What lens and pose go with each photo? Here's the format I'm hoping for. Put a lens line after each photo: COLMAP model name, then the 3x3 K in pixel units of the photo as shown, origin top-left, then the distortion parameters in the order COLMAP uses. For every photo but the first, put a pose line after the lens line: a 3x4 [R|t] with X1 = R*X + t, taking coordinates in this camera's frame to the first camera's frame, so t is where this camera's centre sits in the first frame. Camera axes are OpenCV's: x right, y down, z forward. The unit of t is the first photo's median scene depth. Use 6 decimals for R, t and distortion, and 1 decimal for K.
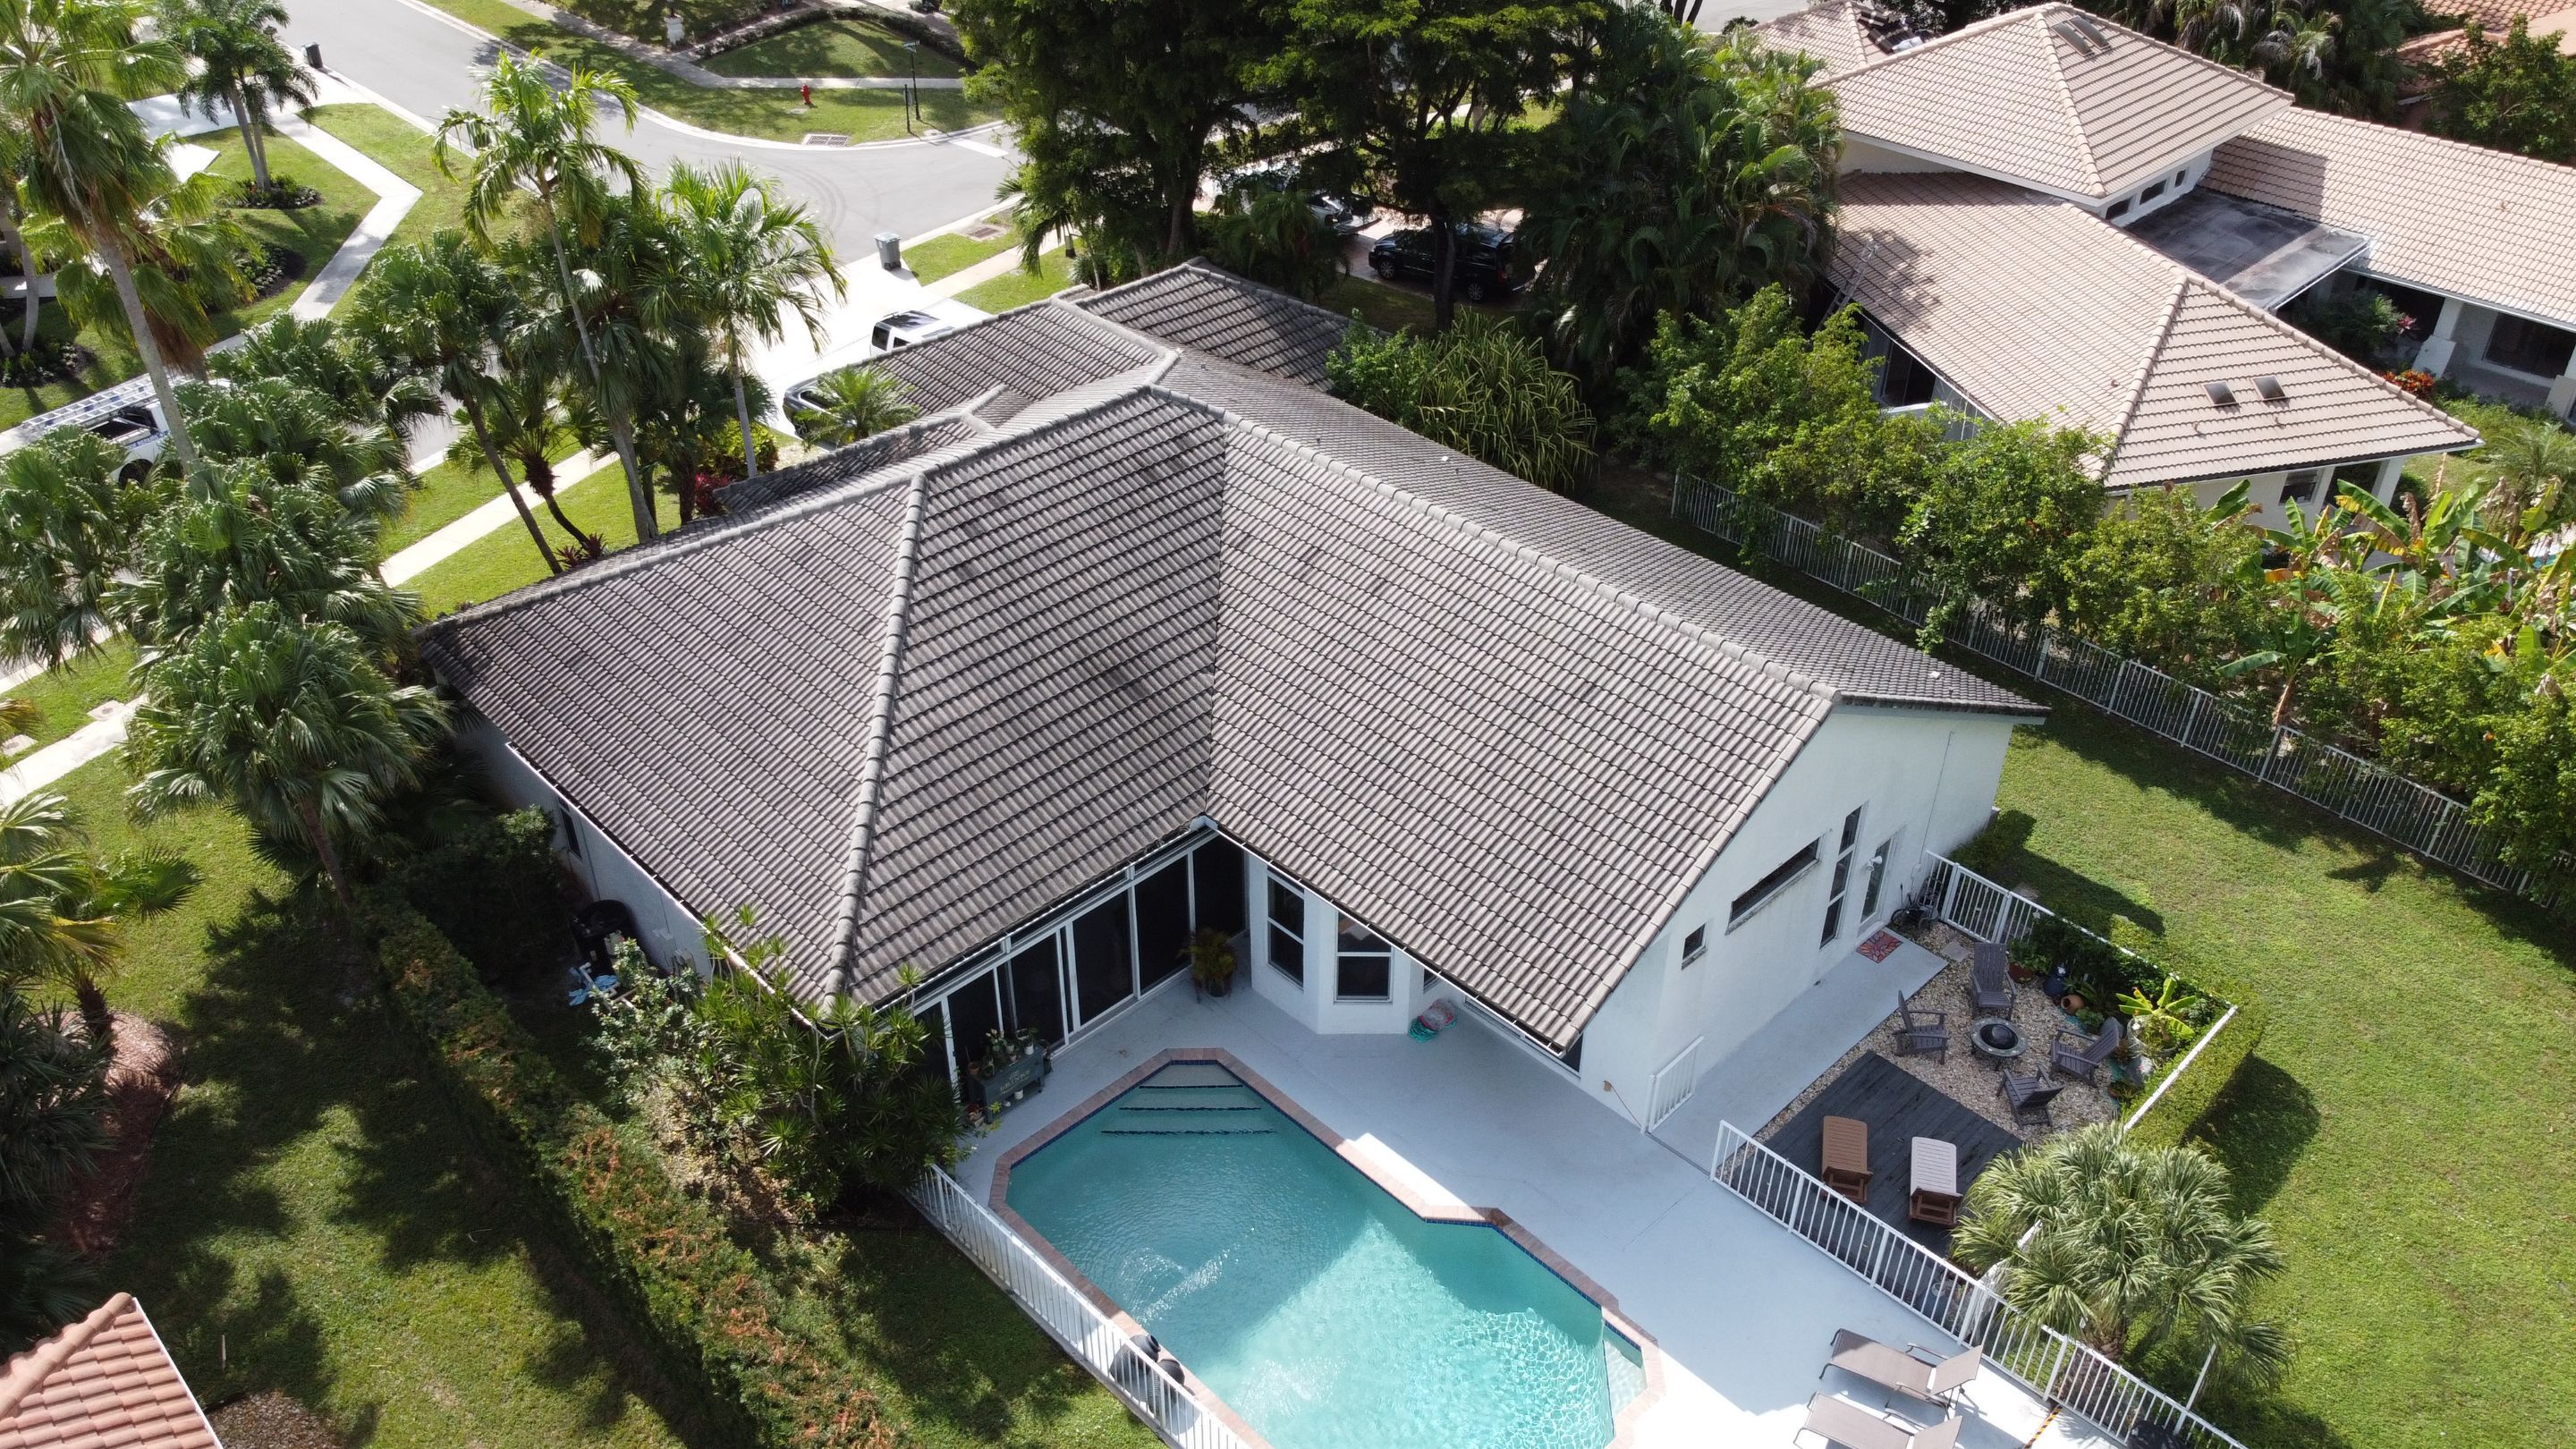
lens RADIAL K [[1919.1, 0, 1288.0], [0, 1919.1, 724.5], [0, 0, 1]] dist [0.000576, 0.001355]
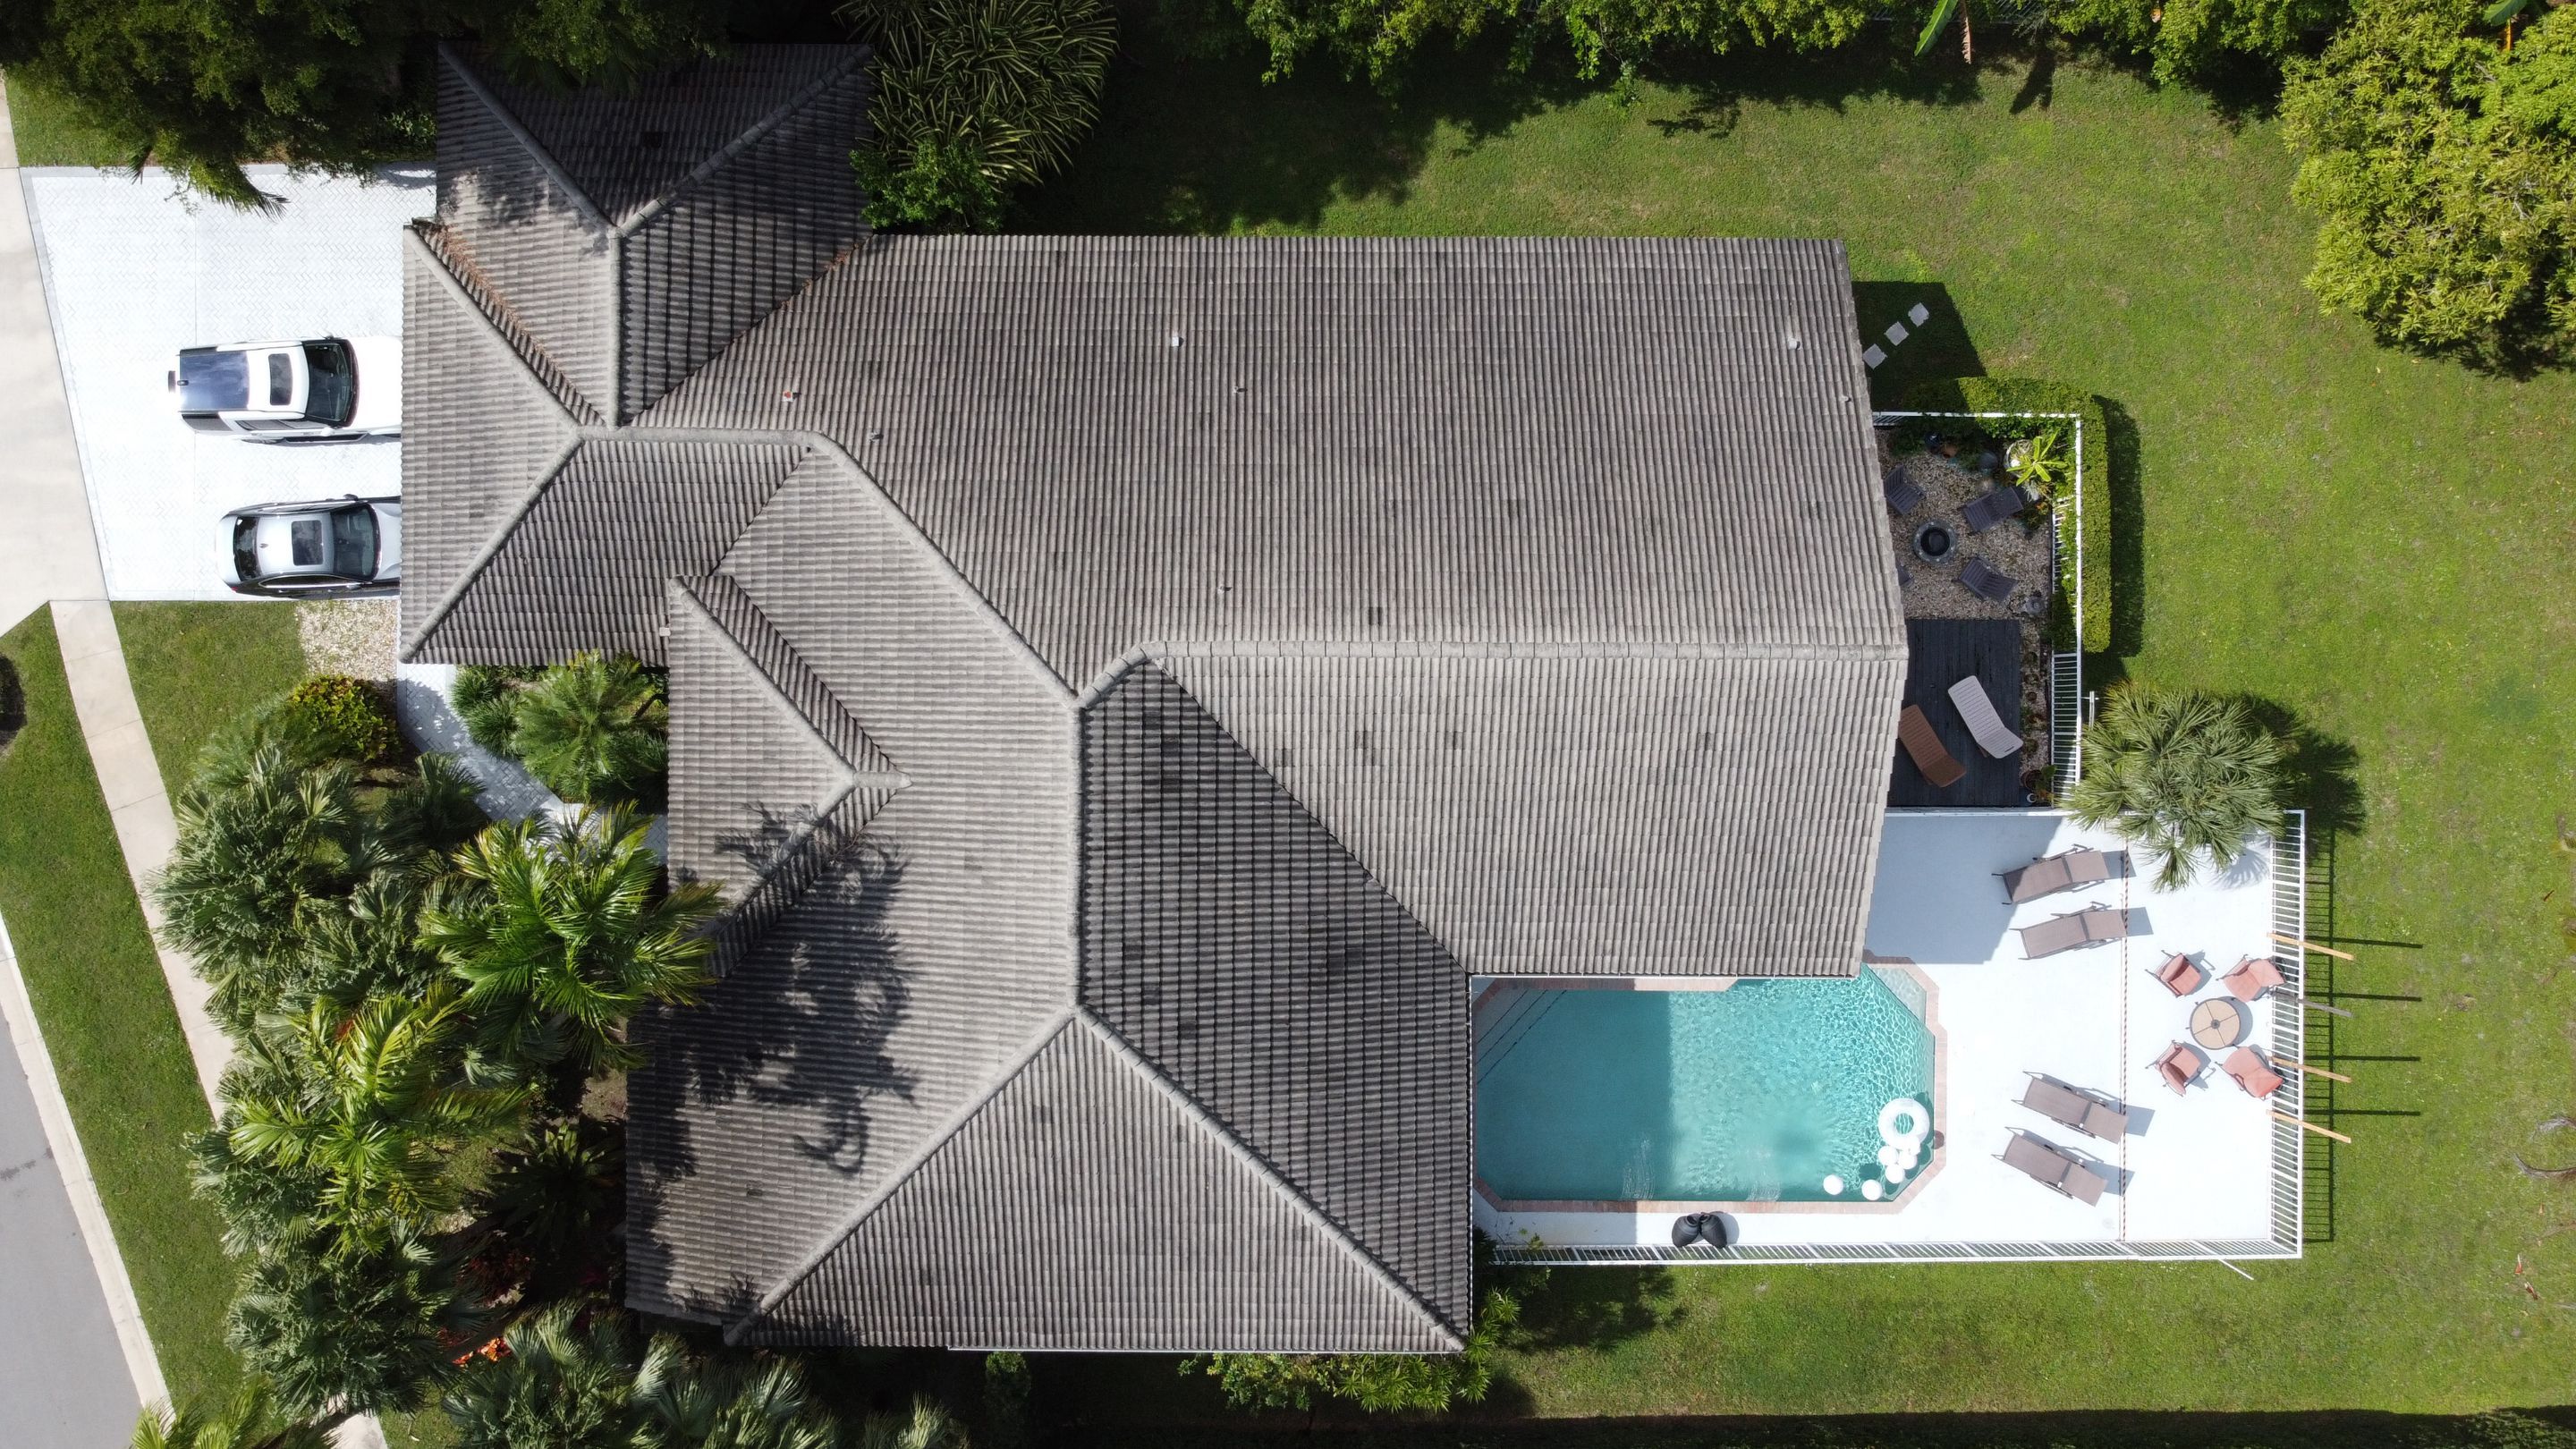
lens RADIAL K [[1919.1, 0, 1288.0], [0, 1919.1, 724.5], [0, 0, 1]] dist [0.000576, 0.001355]
pose [[0.697387, -0.716677, 0.005062, -0.015470], [0.407277, 0.402106, 0.820022, -0.961033], [-0.589726, -0.569811, 0.572309, 0.451679]]
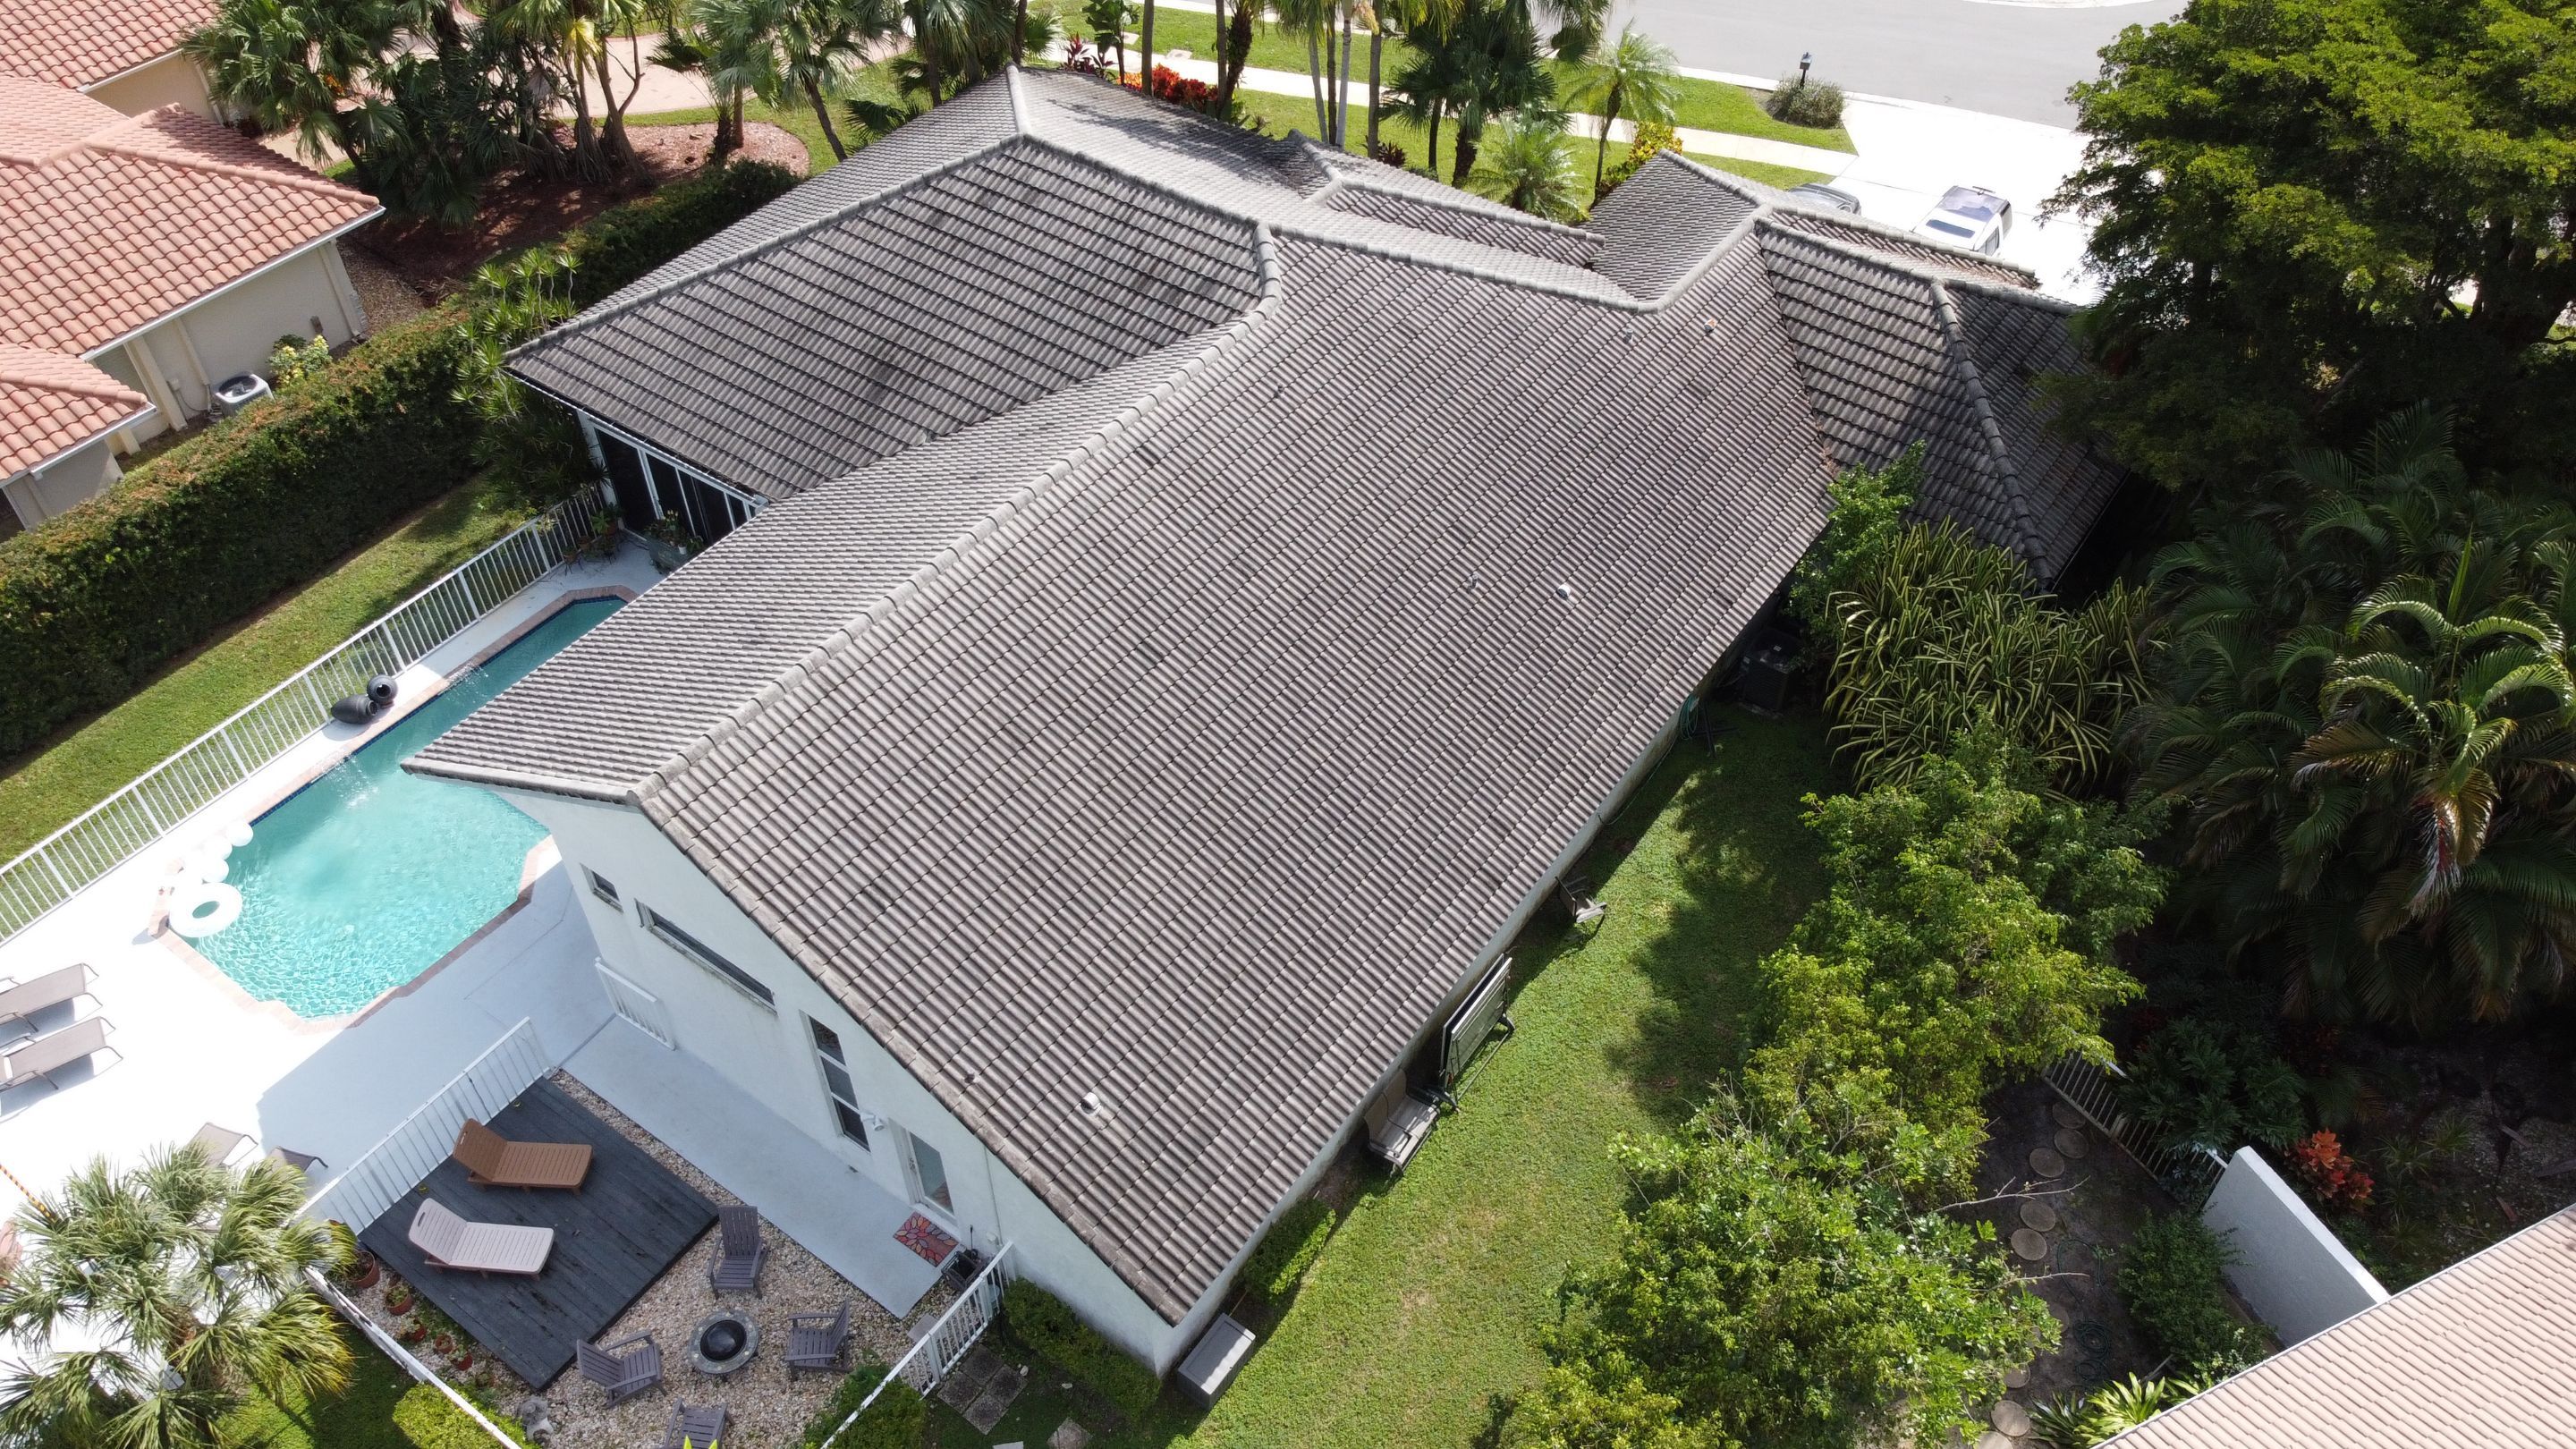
lens RADIAL K [[1919.1, 0, 1288.0], [0, 1919.1, 724.5], [0, 0, 1]] dist [0.000576, 0.001355]
pose [[0.180763, 0.697259, -0.693653, 0.760400], [-0.561162, 0.652325, 0.509479, -0.524776], [0.807726, 0.297157, 0.509192, 0.688972]]
